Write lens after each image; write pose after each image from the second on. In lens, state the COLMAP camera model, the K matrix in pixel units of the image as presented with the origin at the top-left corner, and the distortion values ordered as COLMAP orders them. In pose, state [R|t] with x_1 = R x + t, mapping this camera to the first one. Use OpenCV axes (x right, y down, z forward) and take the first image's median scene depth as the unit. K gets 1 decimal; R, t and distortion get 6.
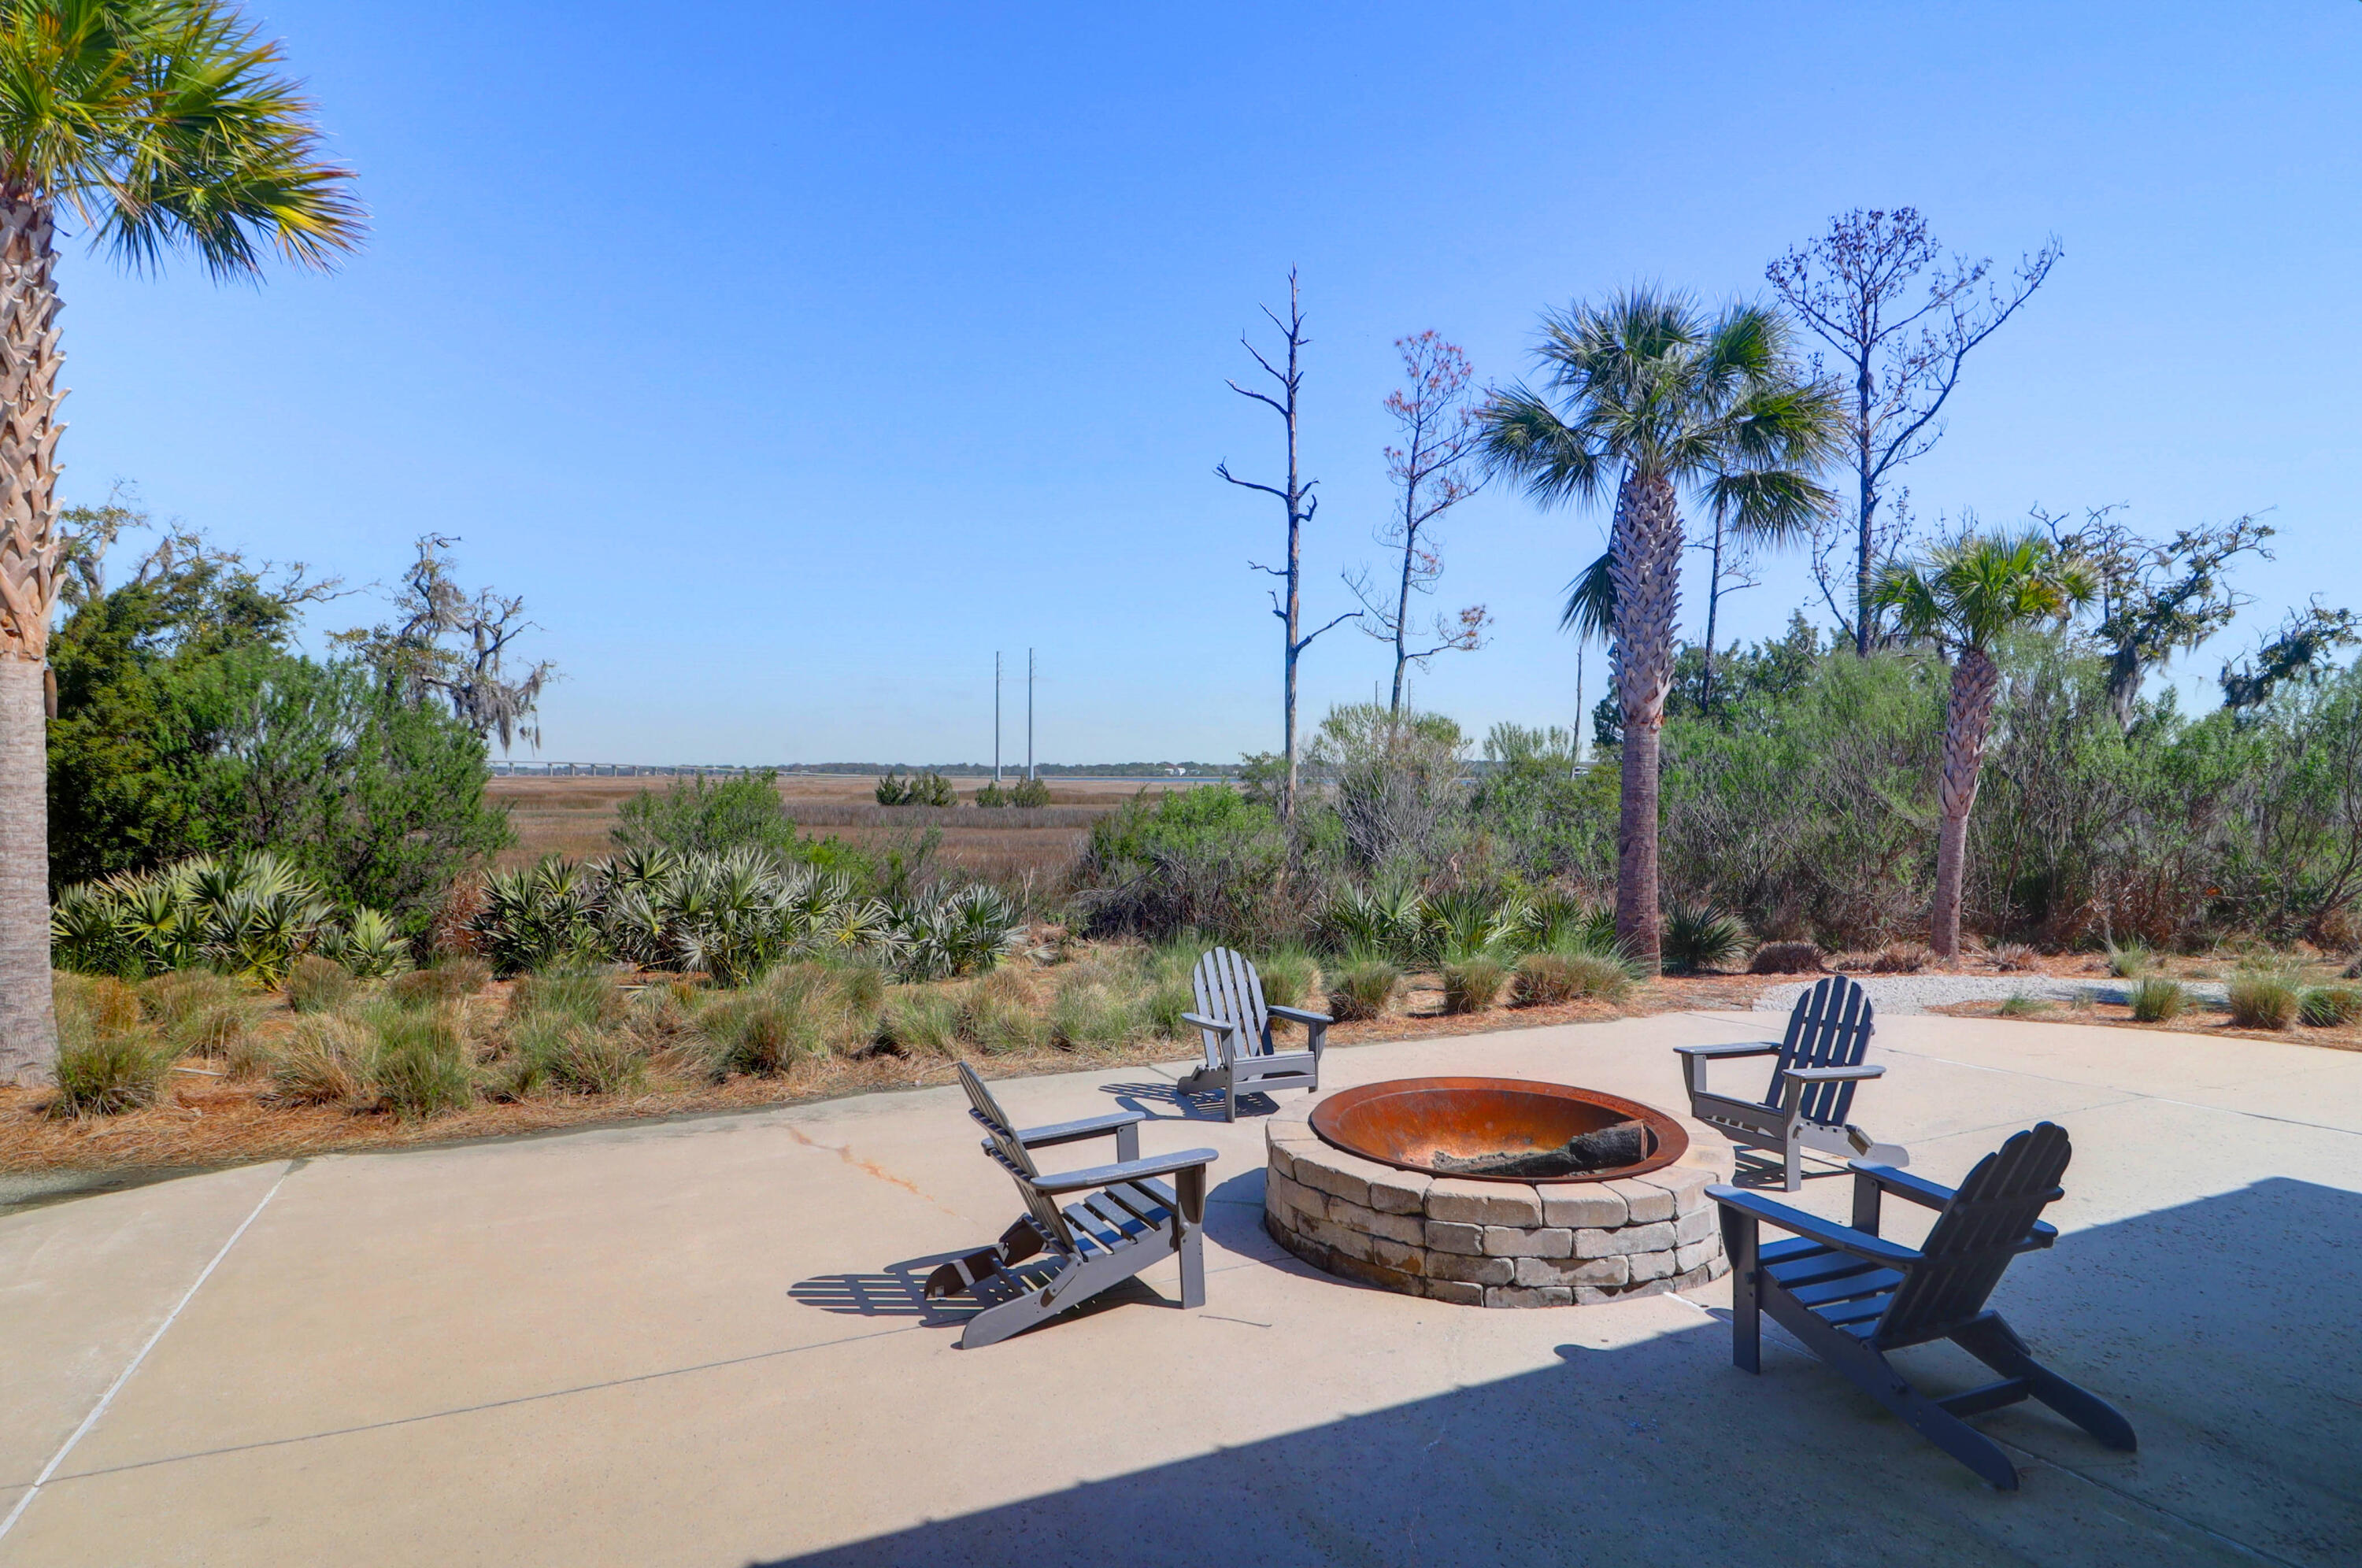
lens RADIAL K [[1275.6, 0, 1181.0], [0, 1275.6, 784.0], [0, 0, 1]] dist [-0.000140, 0.000066]
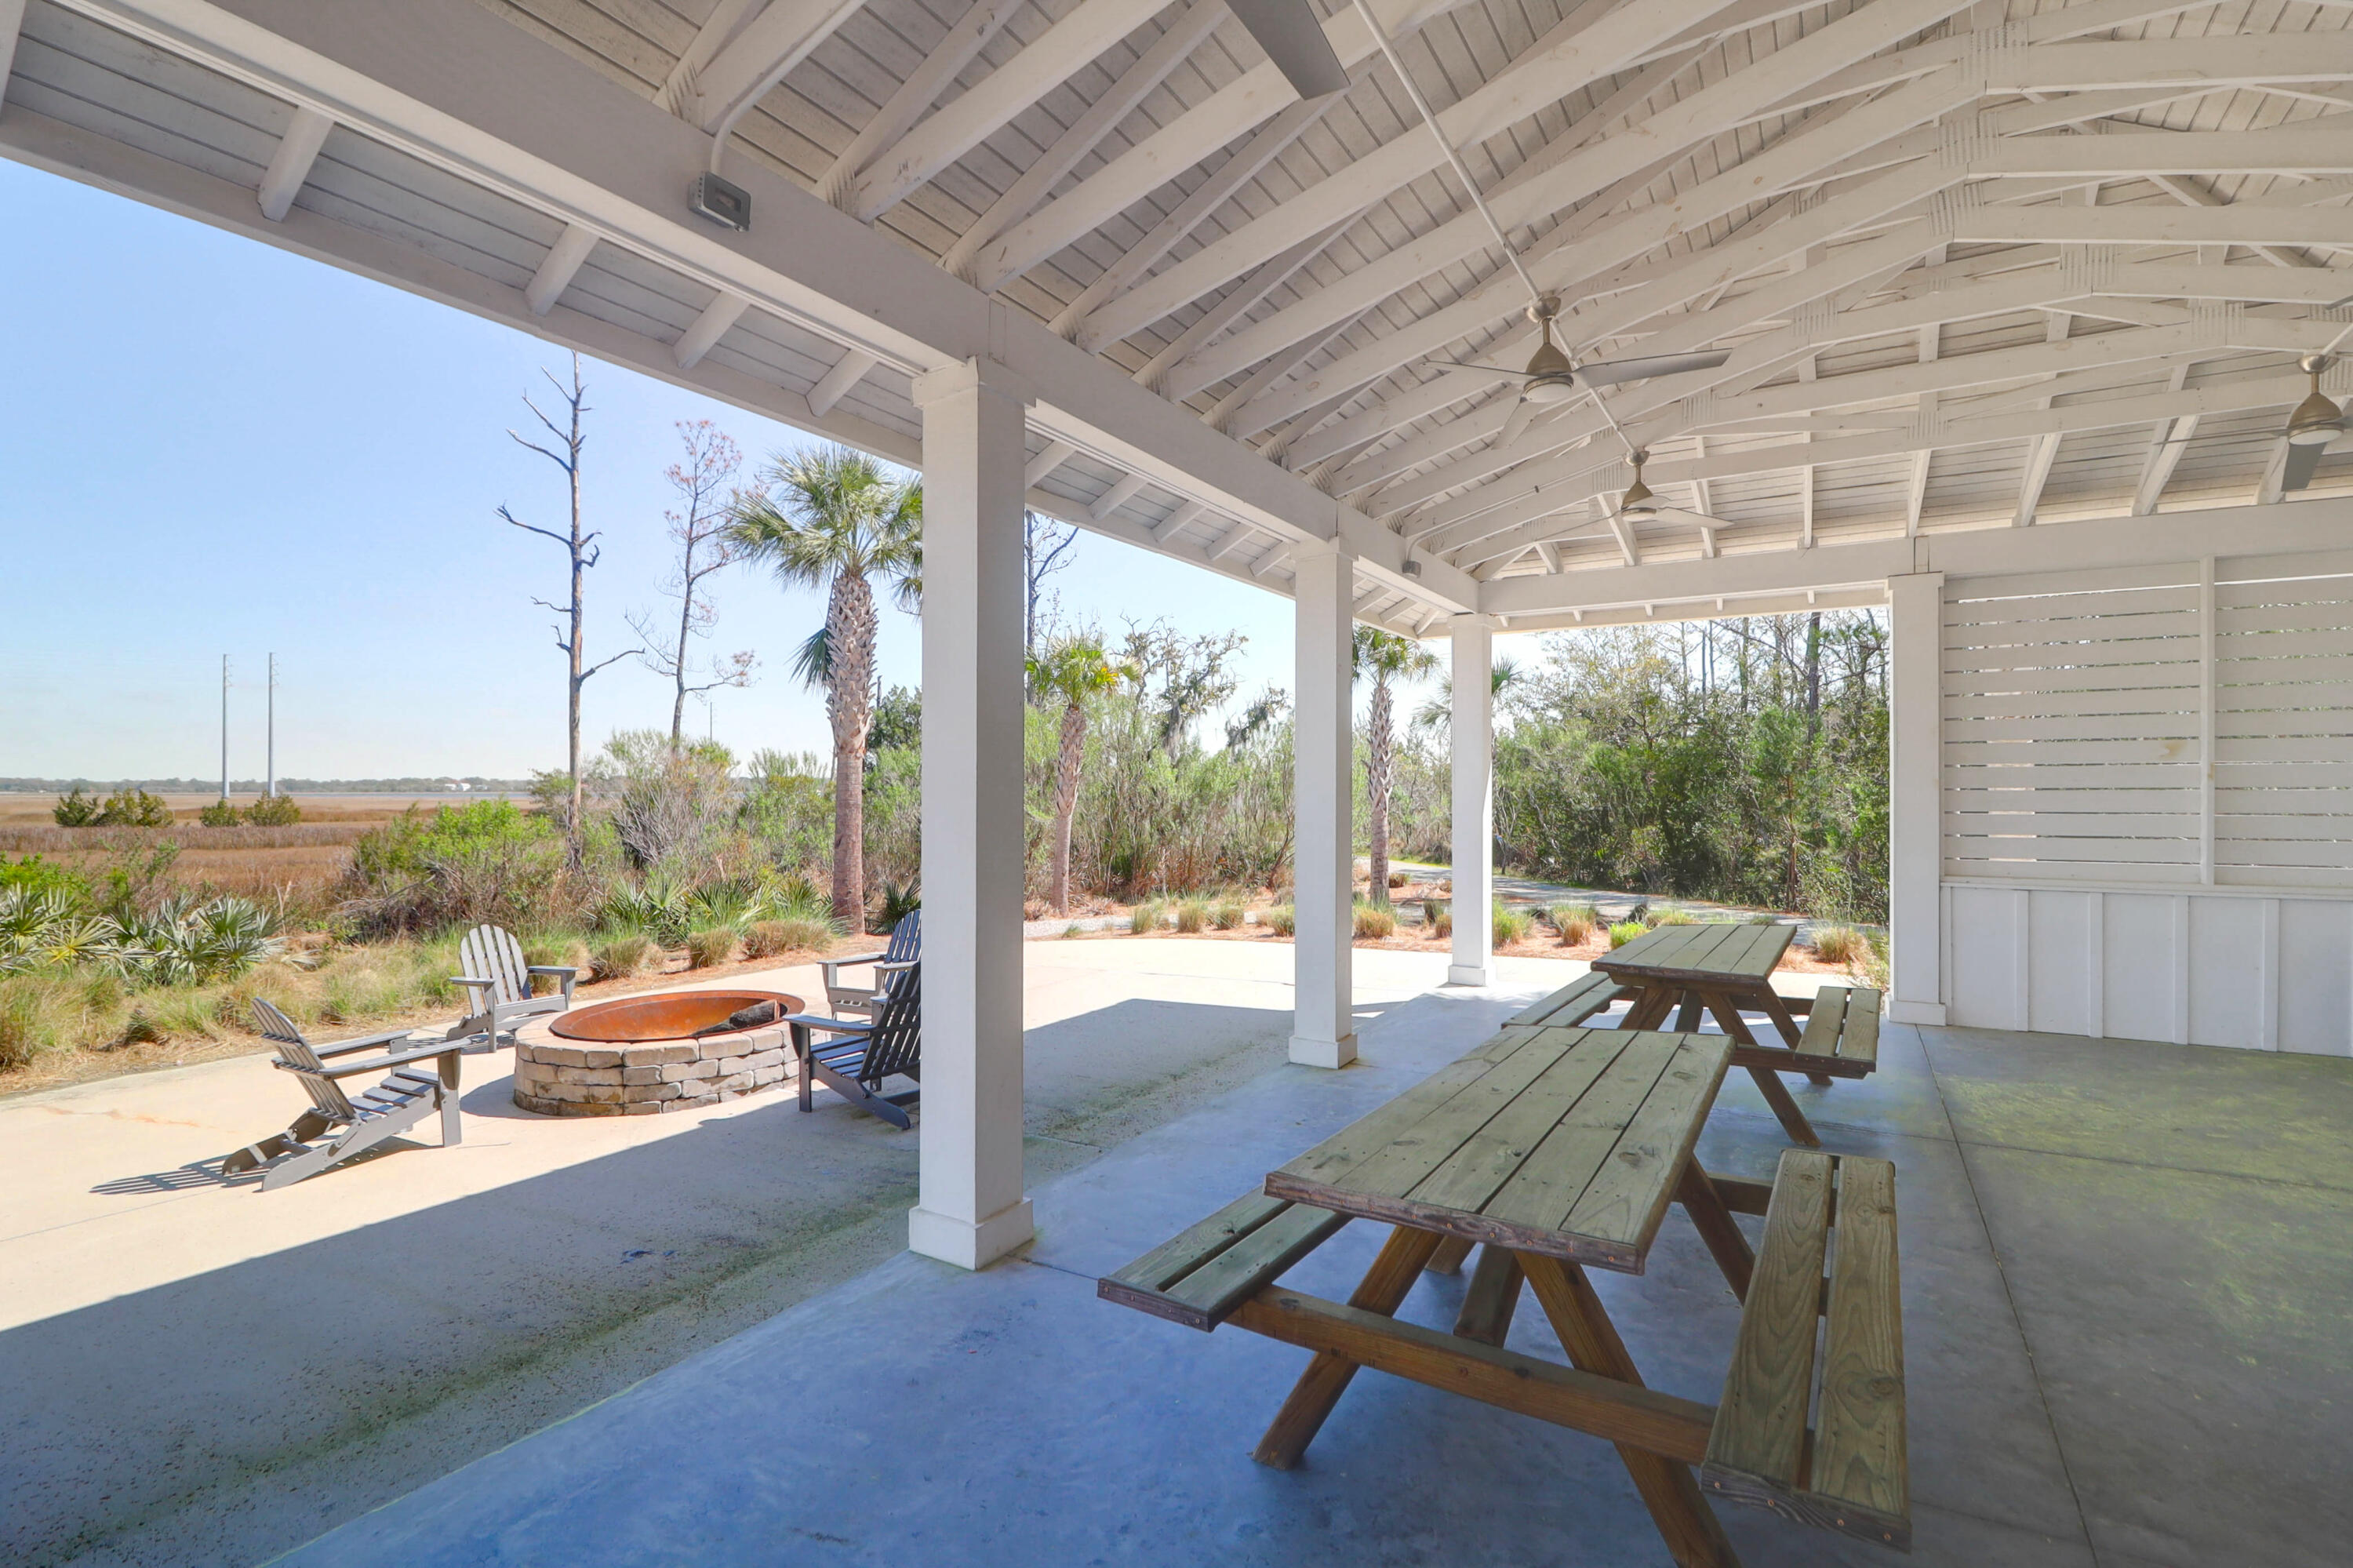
lens RADIAL K [[1094.7, 0, 1176.5], [0, 1094.7, 784.0], [0, 0, 1]] dist [0.001668, -0.015108]
pose [[0.837870, -0.001812, 0.545867, 0.006805], [0.008108, 0.999925, -0.009127, 0.000563], [-0.545809, 0.012073, 0.837822, -0.155563]]
